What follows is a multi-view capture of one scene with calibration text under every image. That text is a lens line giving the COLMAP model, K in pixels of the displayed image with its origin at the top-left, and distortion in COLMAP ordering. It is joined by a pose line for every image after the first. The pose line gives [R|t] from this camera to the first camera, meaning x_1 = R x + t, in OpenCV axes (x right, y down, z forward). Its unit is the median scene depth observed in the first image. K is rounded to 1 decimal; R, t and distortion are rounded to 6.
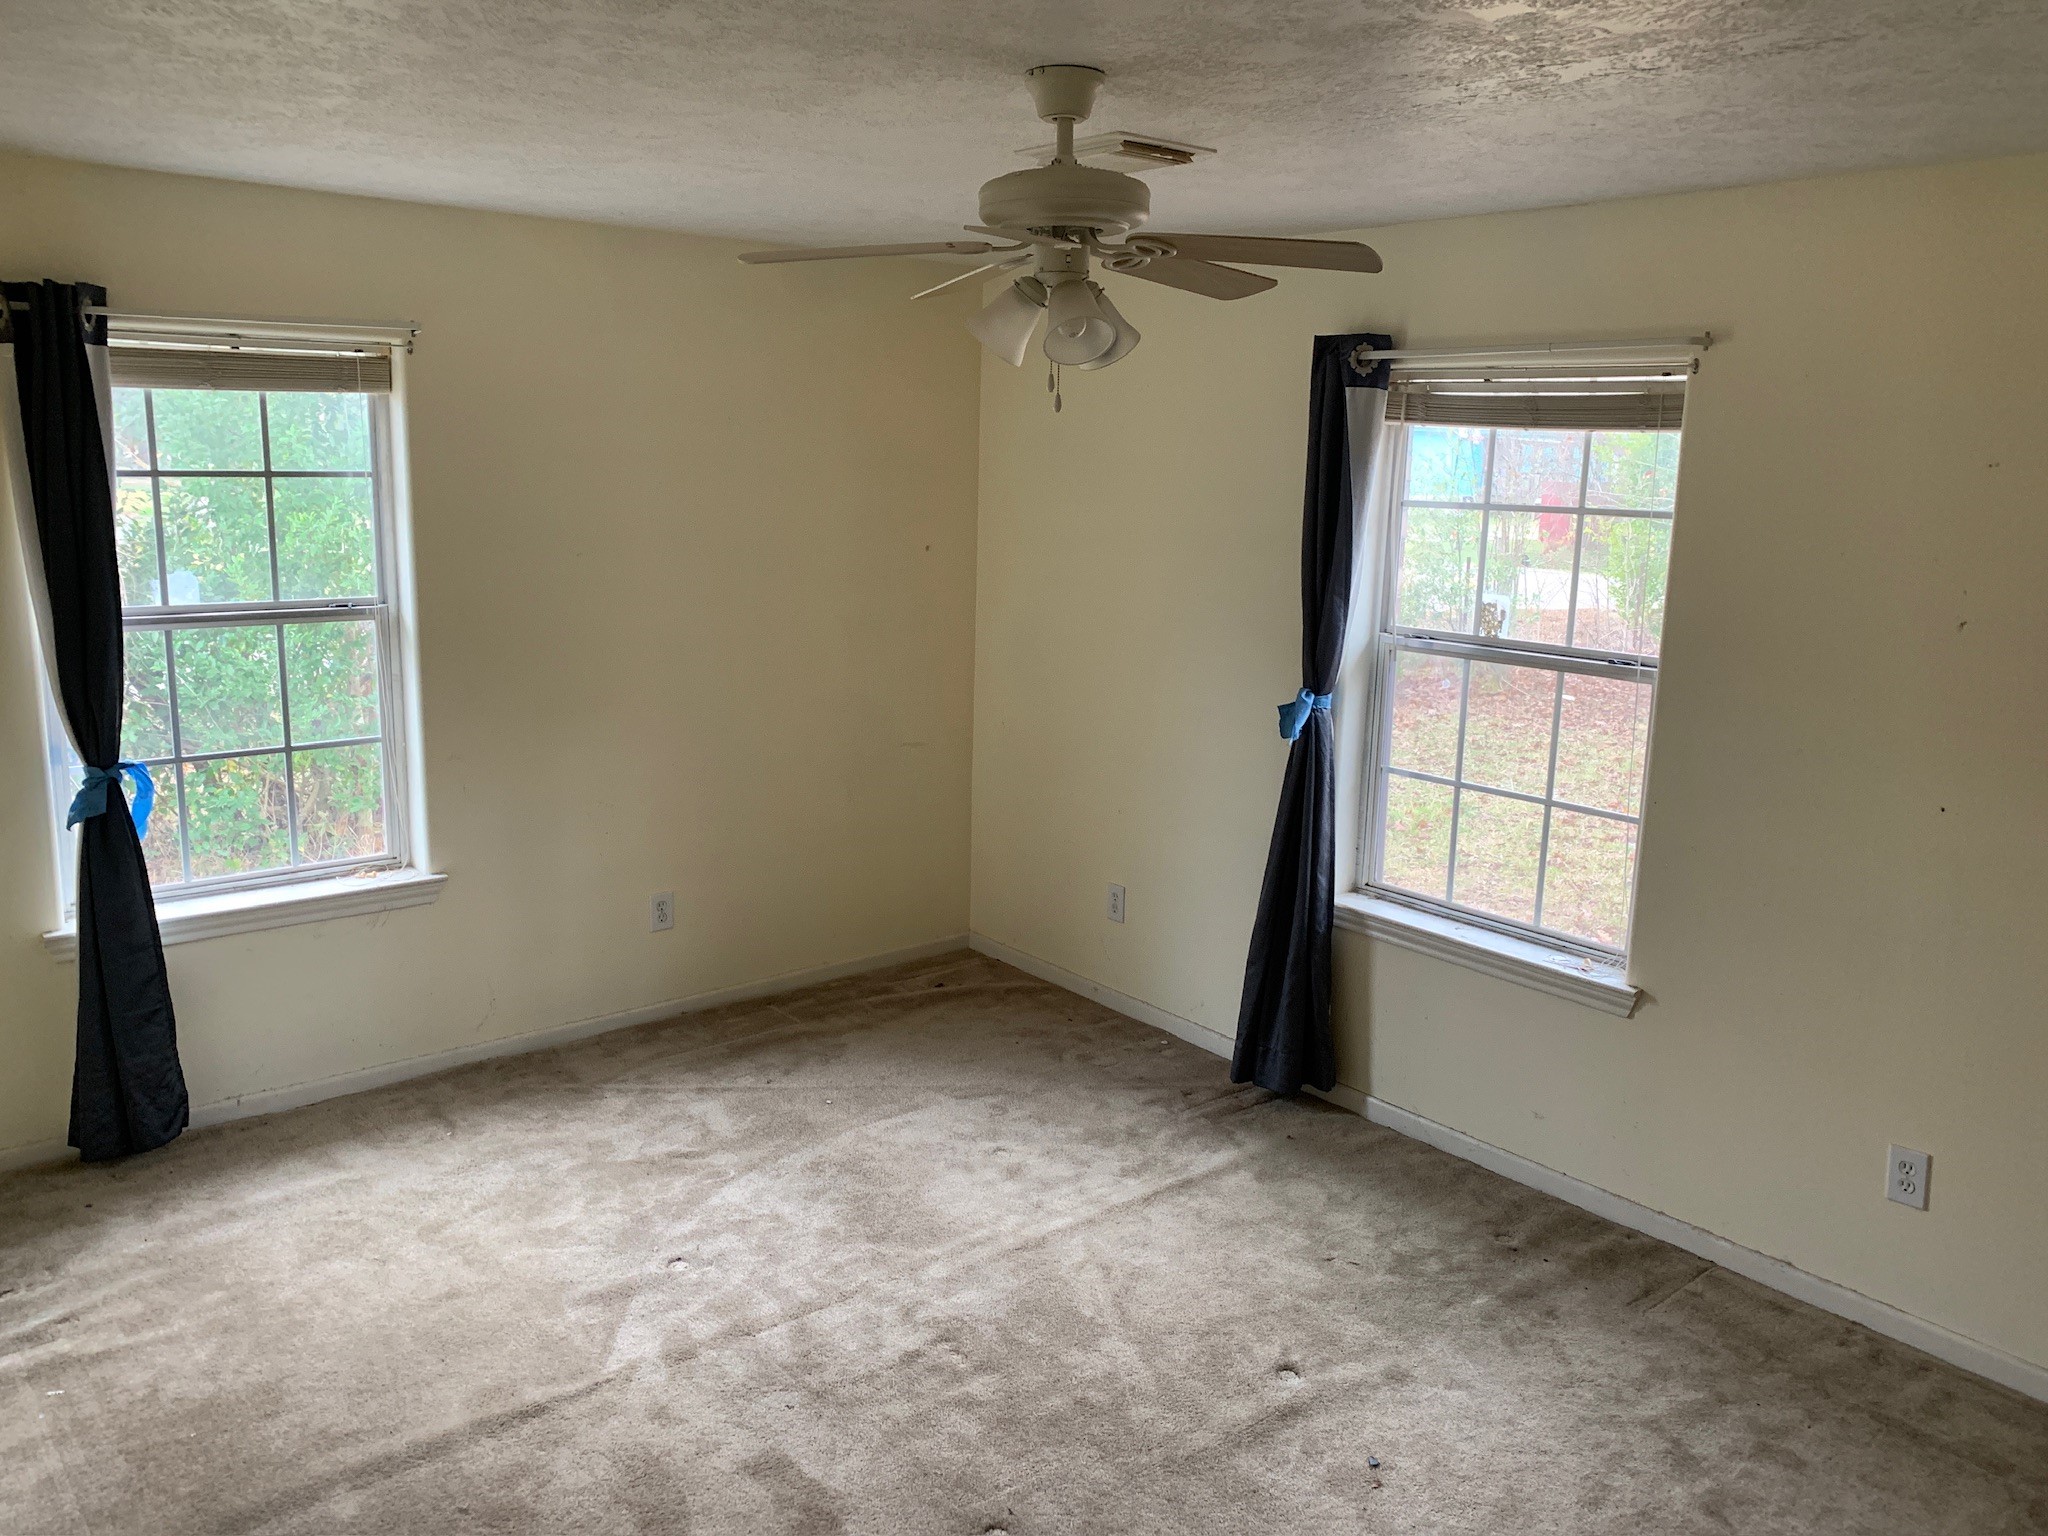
lens RADIAL K [[1602.5, 0, 1006.7], [0, 1602.5, 750.7], [0, 0, 1]] dist [0.046194, -0.050065]
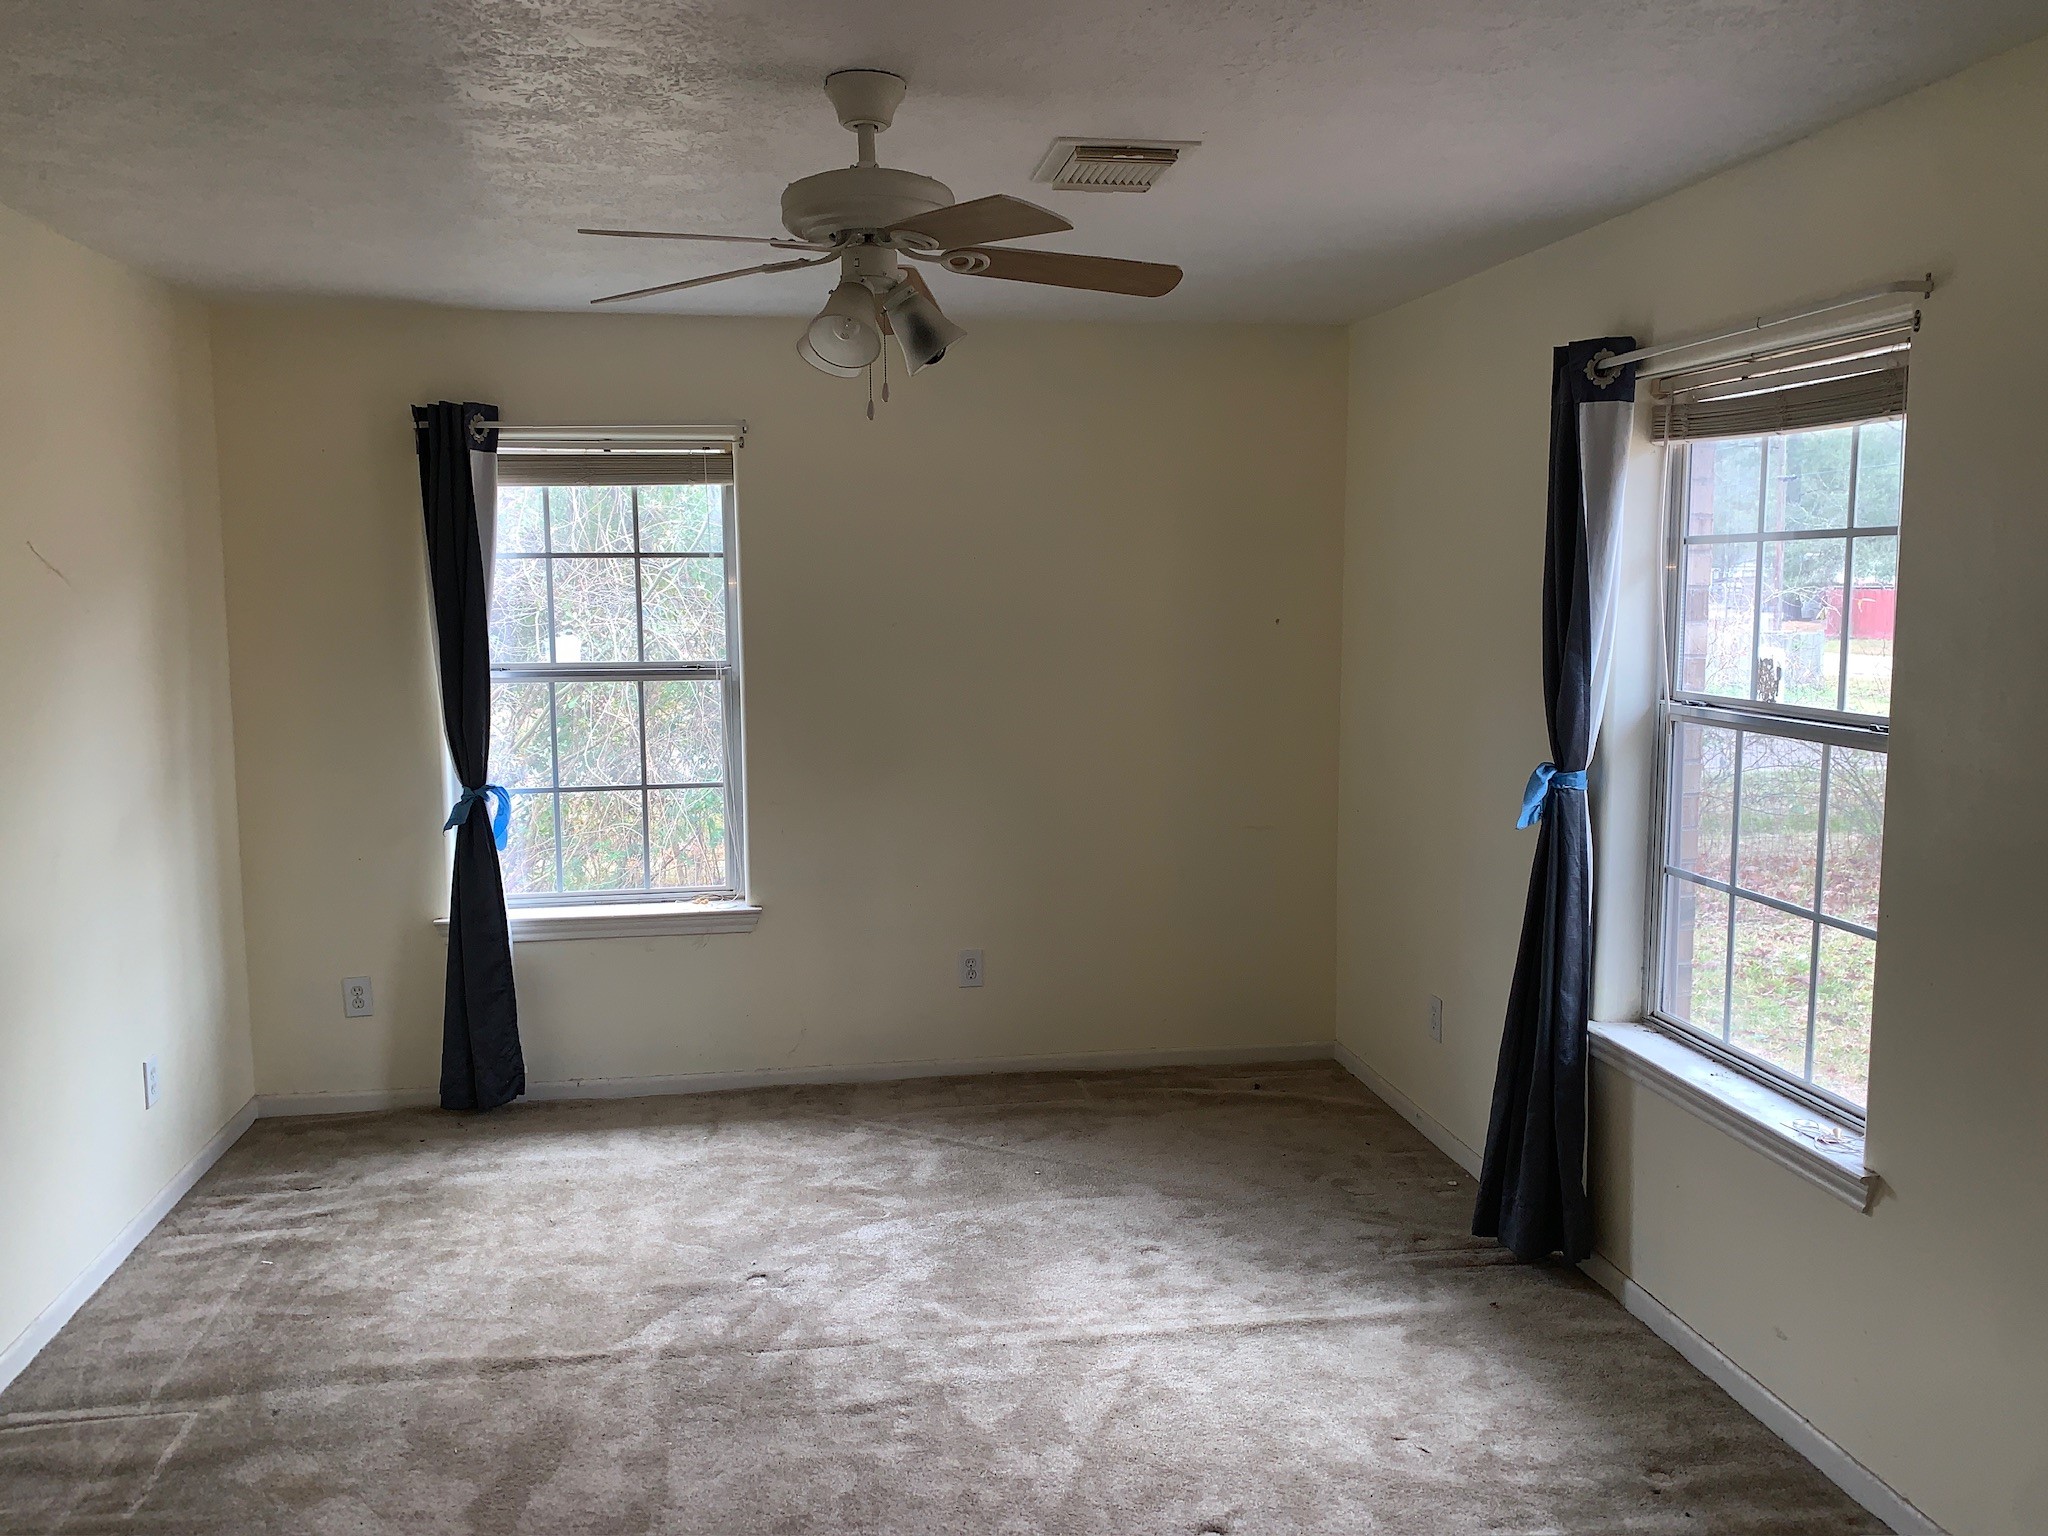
lens RADIAL K [[1602.5, 0, 1003.6], [0, 1602.5, 757.4], [0, 0, 1]] dist [0.046194, -0.050065]
pose [[0.850812, 0.029254, -0.524655, 0.409765], [-0.073107, 0.995329, -0.063057, 0.033547], [0.520360, 0.092006, 0.848976, 0.150250]]
